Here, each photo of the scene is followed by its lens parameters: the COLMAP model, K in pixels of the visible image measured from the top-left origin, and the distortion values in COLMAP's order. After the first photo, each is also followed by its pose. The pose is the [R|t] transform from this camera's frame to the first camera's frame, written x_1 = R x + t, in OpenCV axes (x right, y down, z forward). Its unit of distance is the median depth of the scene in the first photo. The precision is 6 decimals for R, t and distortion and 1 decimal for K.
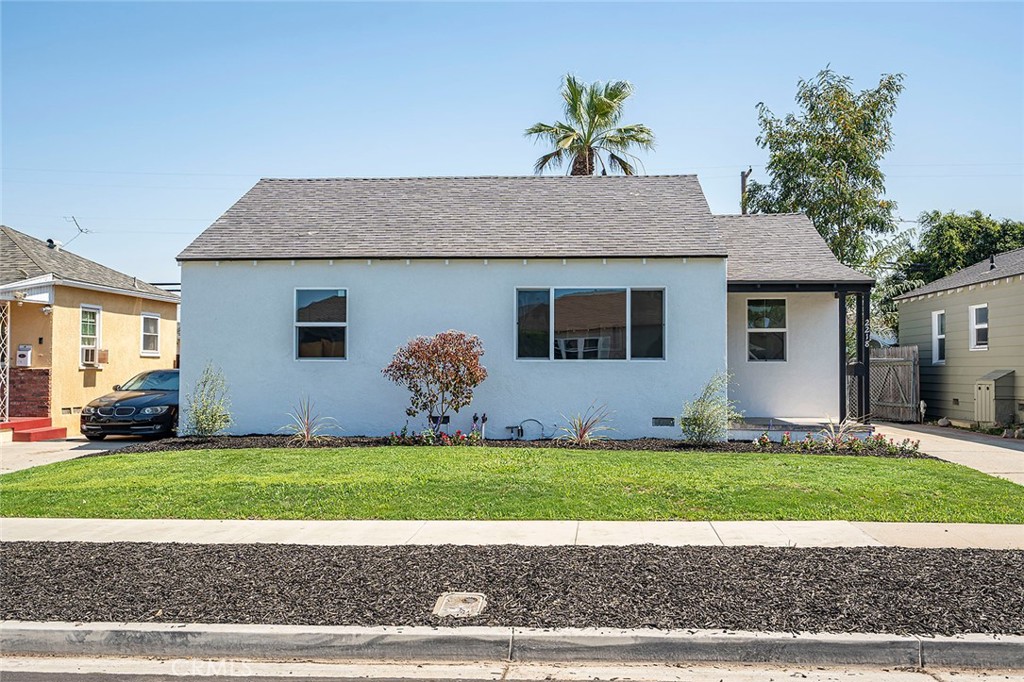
lens RADIAL K [[963.6, 0, 512.0], [0, 963.6, 341.0], [0, 0, 1]] dist [0.007040, 0.009877]
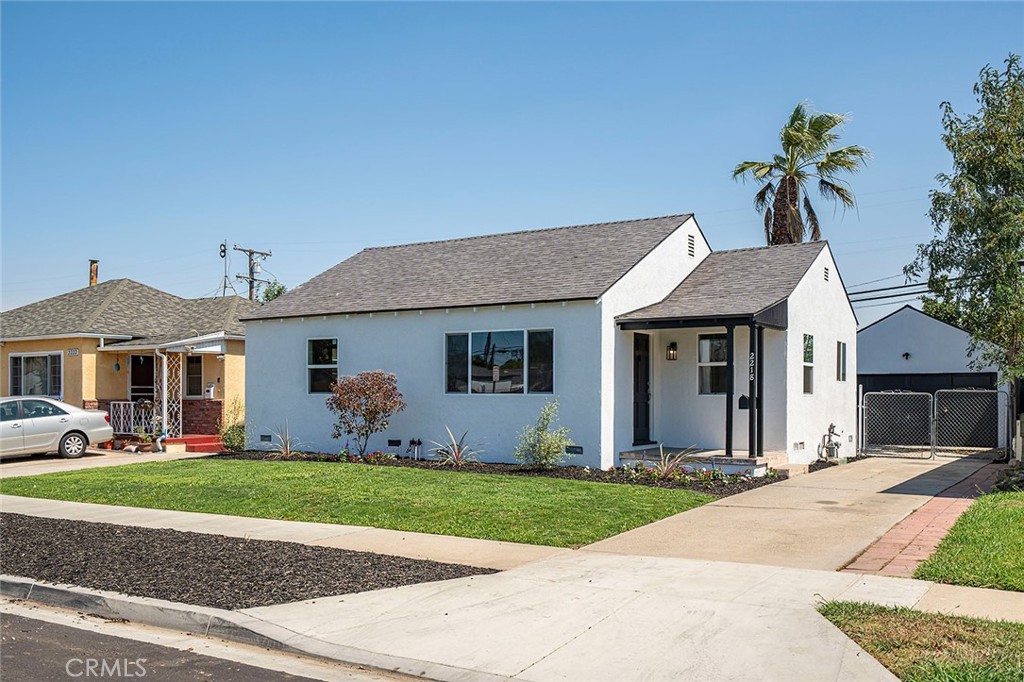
lens RADIAL K [[952.8, 0, 512.0], [0, 952.8, 341.0], [0, 0, 1]] dist [-0.002102, 0.000383]
pose [[0.869917, -0.028692, -0.492363, 0.643907], [0.013582, 0.999321, -0.034239, -0.004270], [0.493011, 0.023098, 0.869716, 0.023503]]
